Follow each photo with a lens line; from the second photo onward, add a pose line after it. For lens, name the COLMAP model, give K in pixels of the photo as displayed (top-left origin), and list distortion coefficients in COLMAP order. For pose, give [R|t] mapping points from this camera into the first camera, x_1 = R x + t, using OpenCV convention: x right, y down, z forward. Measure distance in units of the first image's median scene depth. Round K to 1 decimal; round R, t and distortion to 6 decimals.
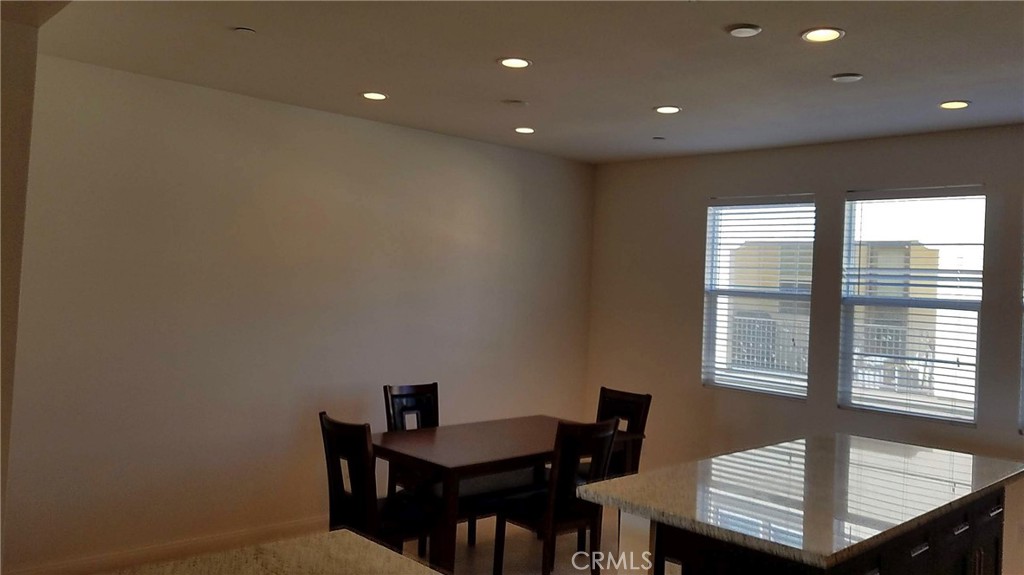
lens RADIAL K [[834.4, 0, 508.2], [0, 834.4, 272.5], [0, 0, 1]] dist [-0.010373, -0.002764]
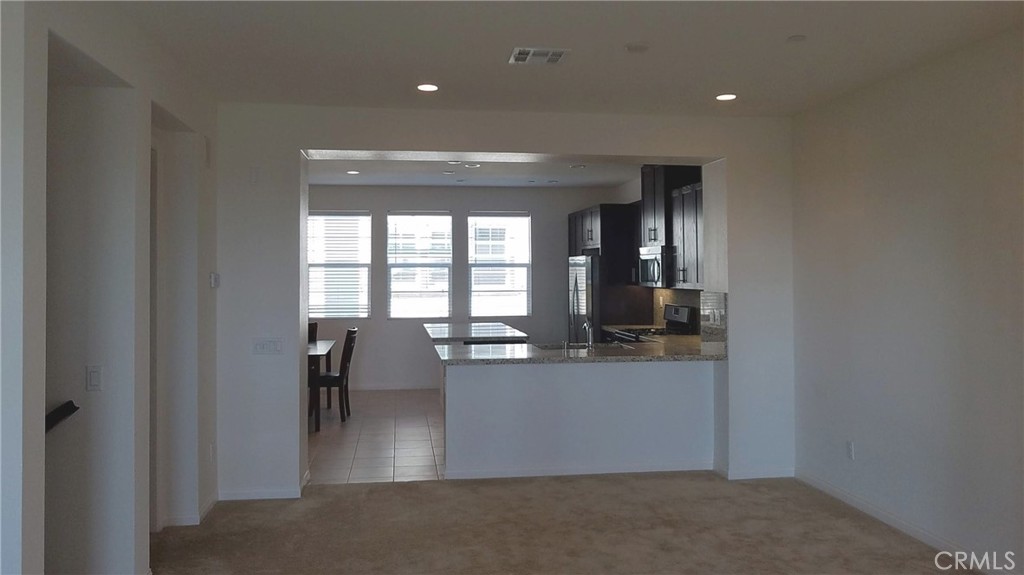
lens RADIAL K [[834.4, 0, 508.2], [0, 834.4, 272.5], [0, 0, 1]] dist [-0.010373, -0.002764]
pose [[0.545703, -0.052363, 0.836341, -1.227307], [0.015509, 0.998506, 0.052397, -0.056247], [-0.837835, -0.015622, 0.545699, -0.362001]]
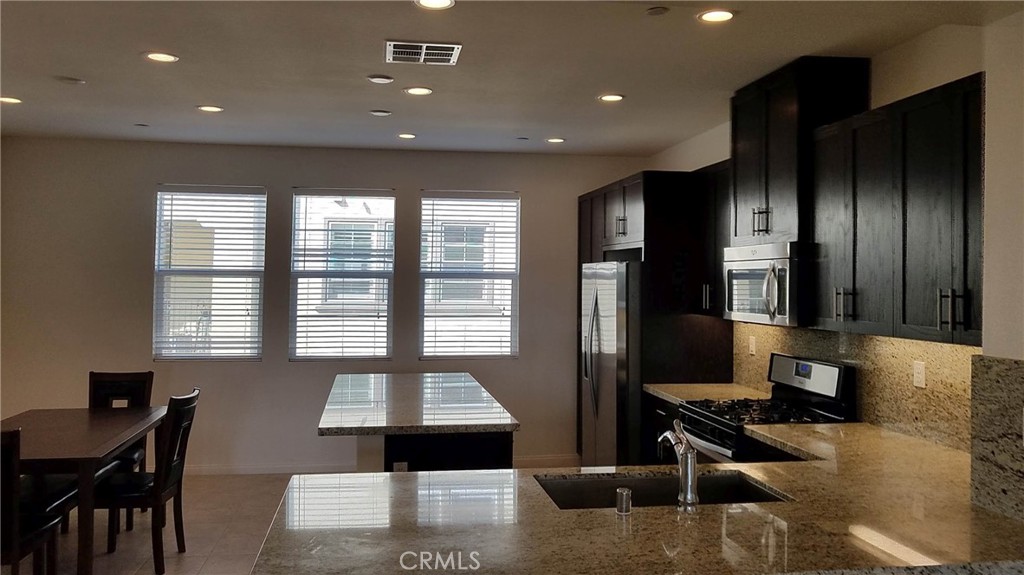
lens RADIAL K [[834.4, 0, 508.2], [0, 834.4, 272.5], [0, 0, 1]] dist [-0.010373, -0.002764]
pose [[0.527704, -0.039750, 0.848498, -0.534400], [0.003365, 0.998994, 0.044707, -0.026539], [-0.849422, -0.020737, 0.527307, 0.076366]]
